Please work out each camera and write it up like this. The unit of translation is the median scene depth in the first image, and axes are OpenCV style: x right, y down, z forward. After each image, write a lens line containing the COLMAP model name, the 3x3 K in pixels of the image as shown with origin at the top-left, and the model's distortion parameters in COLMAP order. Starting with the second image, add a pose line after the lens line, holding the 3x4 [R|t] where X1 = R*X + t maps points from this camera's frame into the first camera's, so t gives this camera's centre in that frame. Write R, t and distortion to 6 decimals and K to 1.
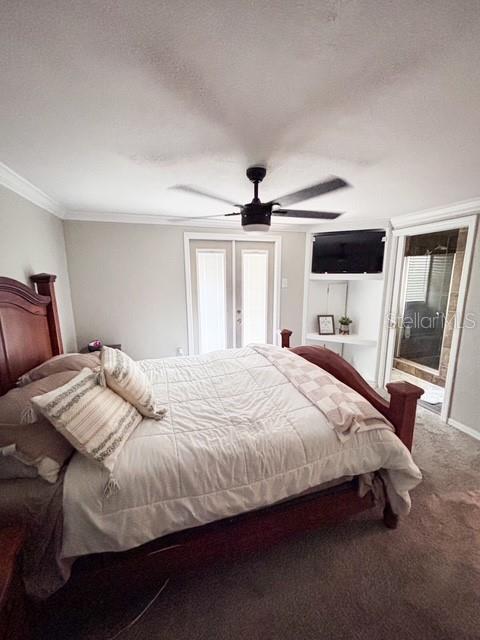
lens RADIAL K [[259.2, 0, 240.0], [0, 259.2, 320.0], [0, 0, 1]] dist [0.002118, 0.000465]
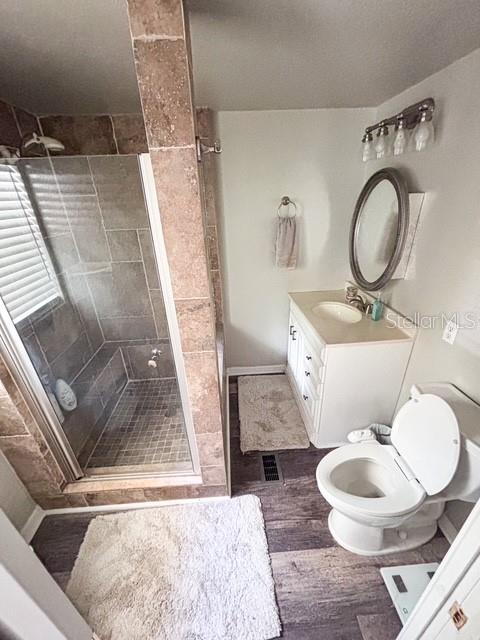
lens RADIAL K [[259.2, 0, 240.0], [0, 259.2, 320.0], [0, 0, 1]] dist [0.002118, 0.000465]
pose [[0.249027, -0.426721, 0.869422, 0.427185], [0.203157, 0.900746, 0.383905, -0.142801], [-0.946949, 0.081027, 0.311001, 0.635046]]
